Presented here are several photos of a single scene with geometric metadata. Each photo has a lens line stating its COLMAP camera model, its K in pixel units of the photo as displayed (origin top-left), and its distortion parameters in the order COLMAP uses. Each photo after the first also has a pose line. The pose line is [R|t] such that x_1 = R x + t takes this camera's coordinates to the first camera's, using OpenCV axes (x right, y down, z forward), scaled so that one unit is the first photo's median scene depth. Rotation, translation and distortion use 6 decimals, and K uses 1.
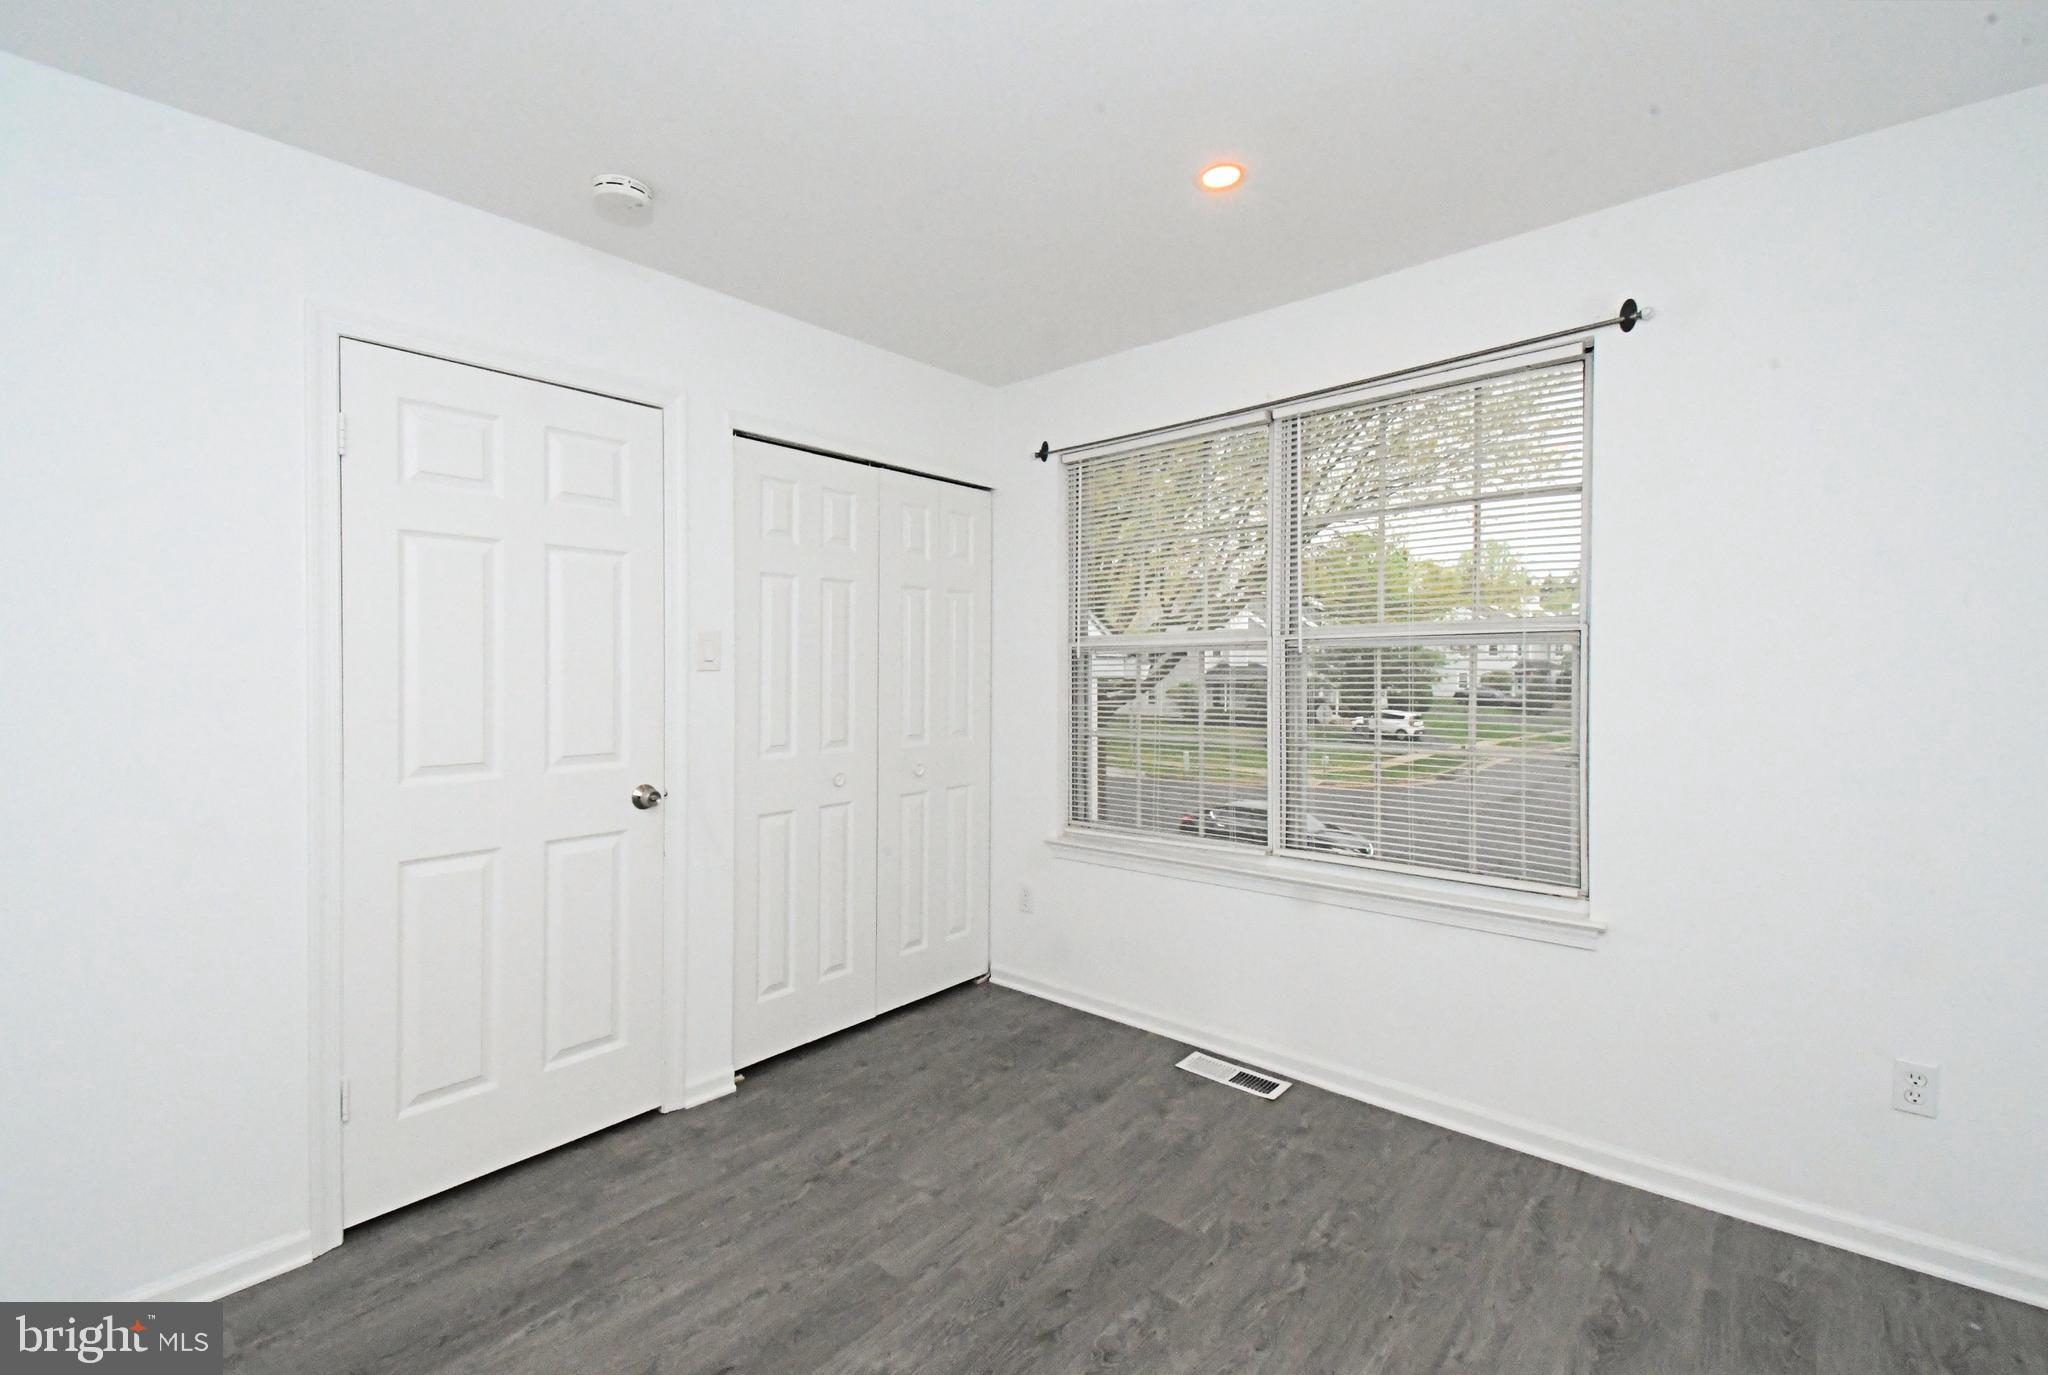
lens RADIAL K [[885.2, 0, 1021.4], [0, 885.2, 670.7], [0, 0, 1]] dist [0.000667, -0.002147]
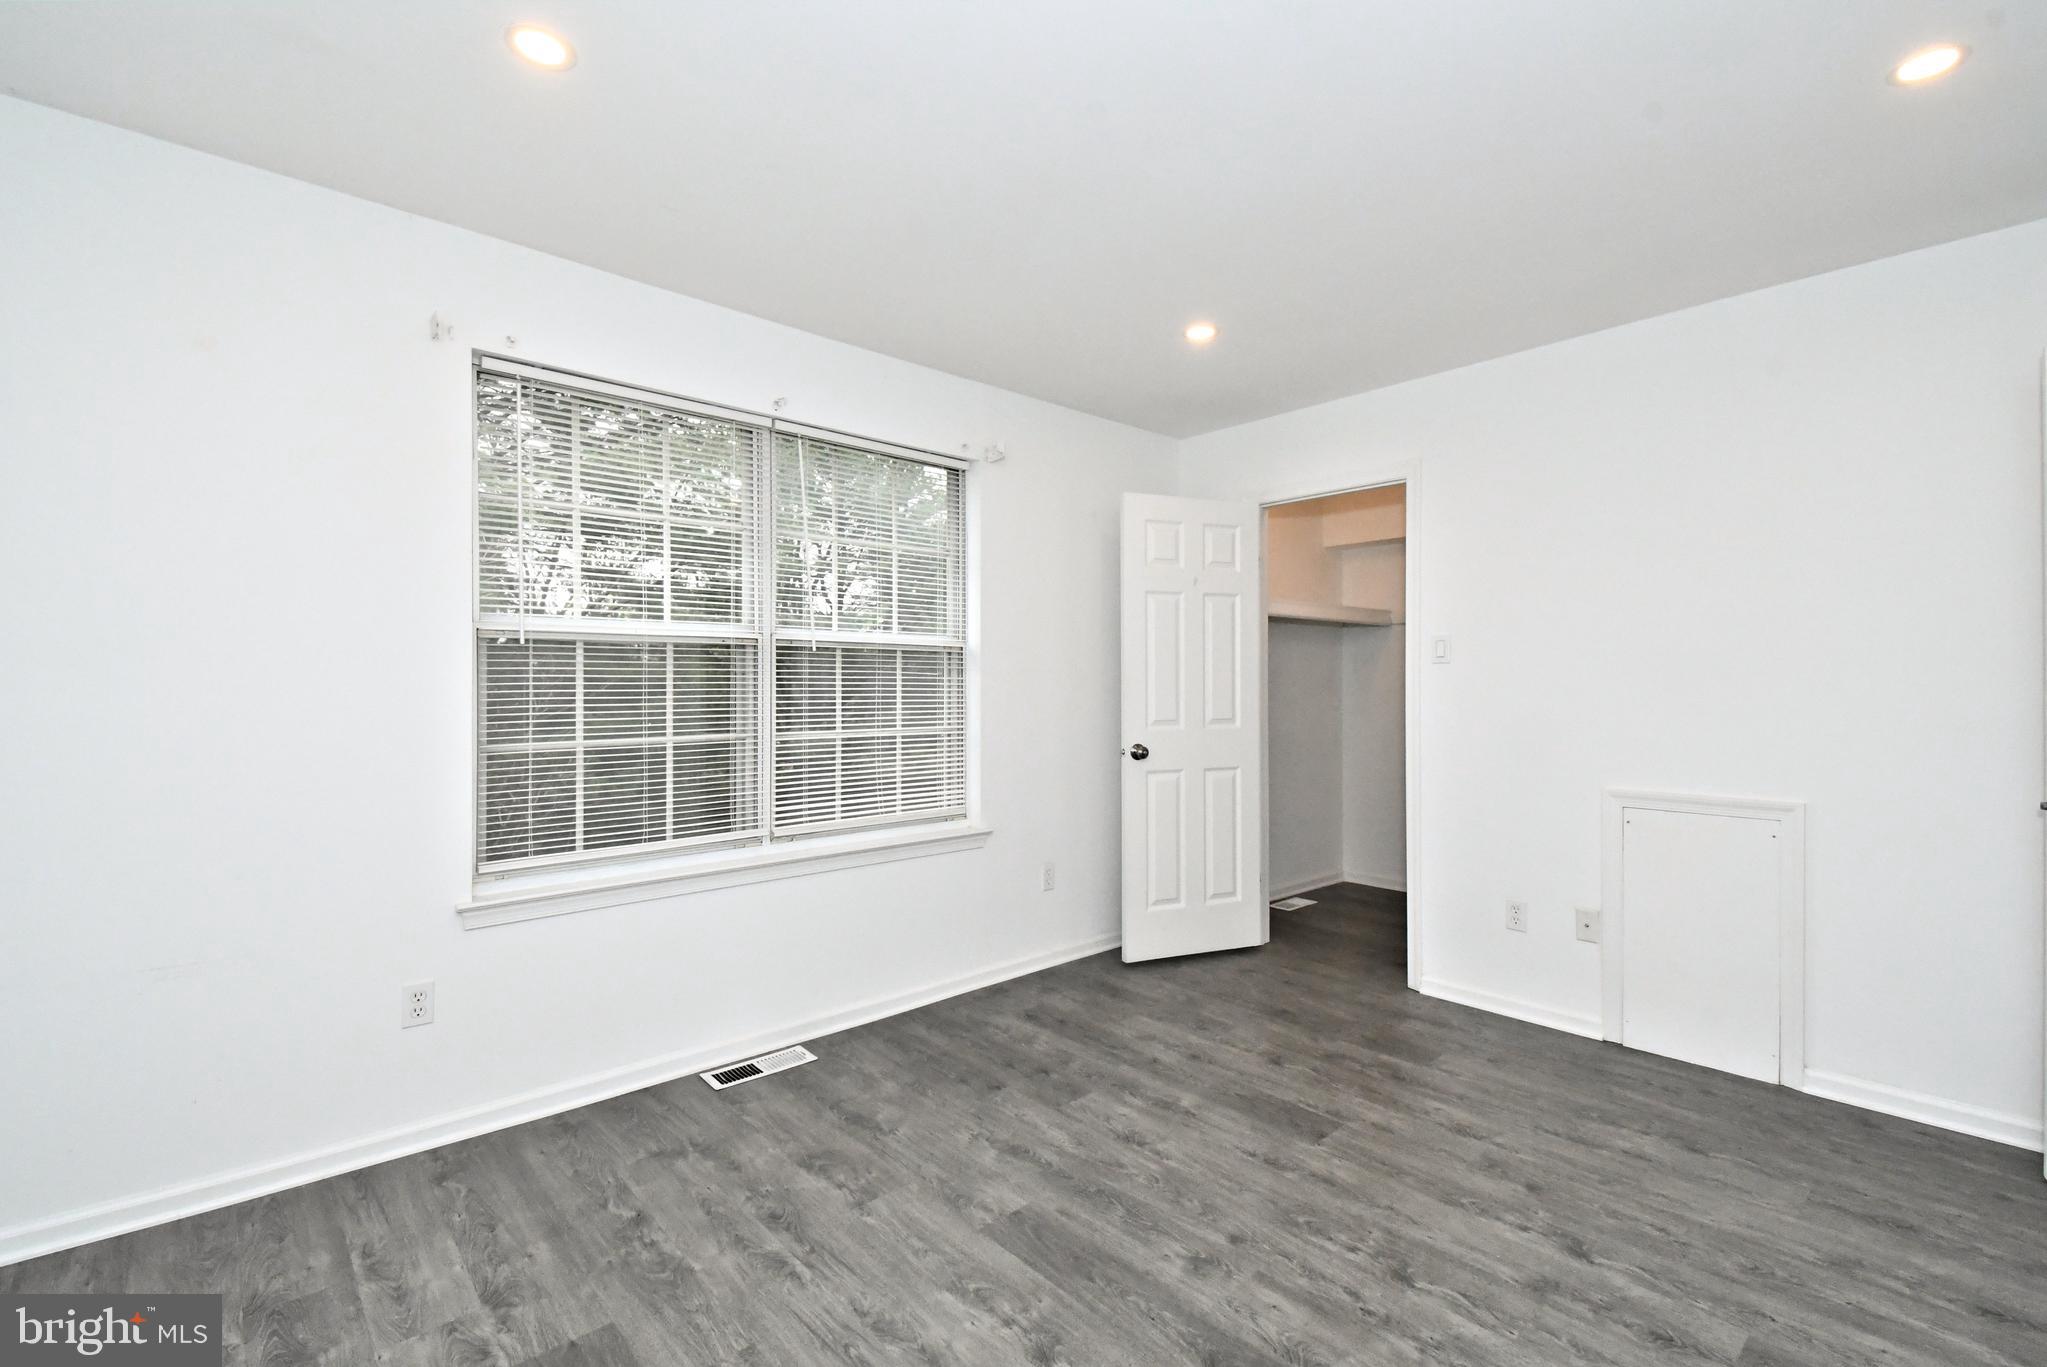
lens RADIAL K [[872.9, 0, 1015.4], [0, 872.9, 681.0], [0, 0, 1]] dist [-0.008713, -0.003373]
pose [[0.112291, -0.004852, 0.993664, -0.849434], [-0.024921, 0.999660, 0.007698, 0.000881], [-0.993363, -0.025627, 0.112132, 0.723130]]
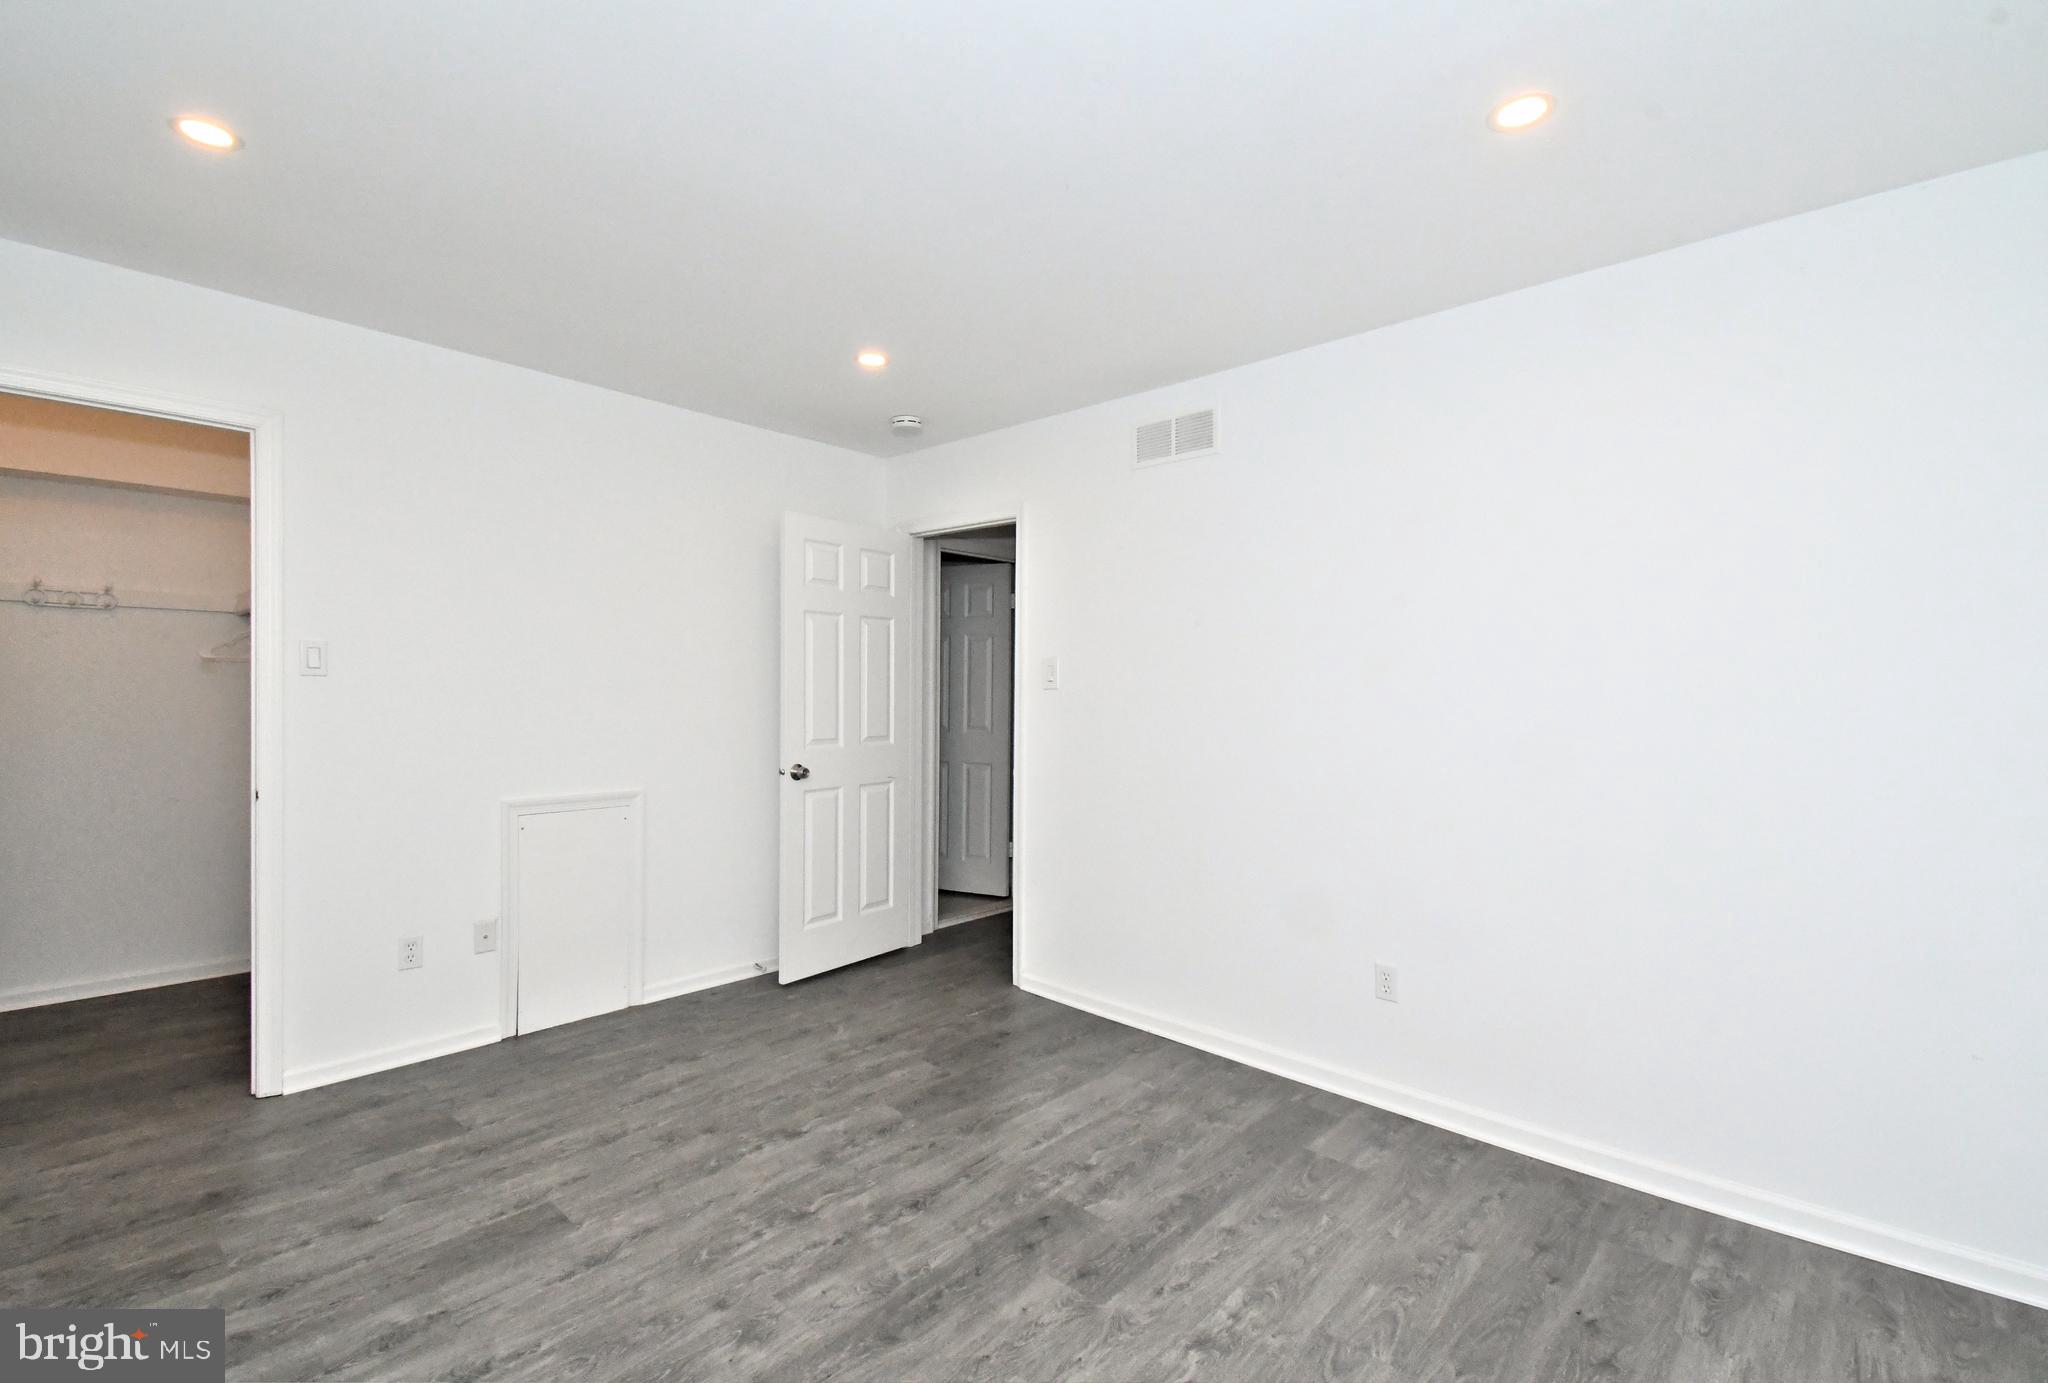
lens RADIAL K [[885.2, 0, 1030.6], [0, 885.2, 709.1], [0, 0, 1]] dist [0.000667, -0.002147]
pose [[-0.999693, -0.016582, 0.018416, 0.085564], [-0.016653, 0.999854, -0.003744, -0.004472], [-0.018352, -0.004049, -0.999823, 1.828989]]
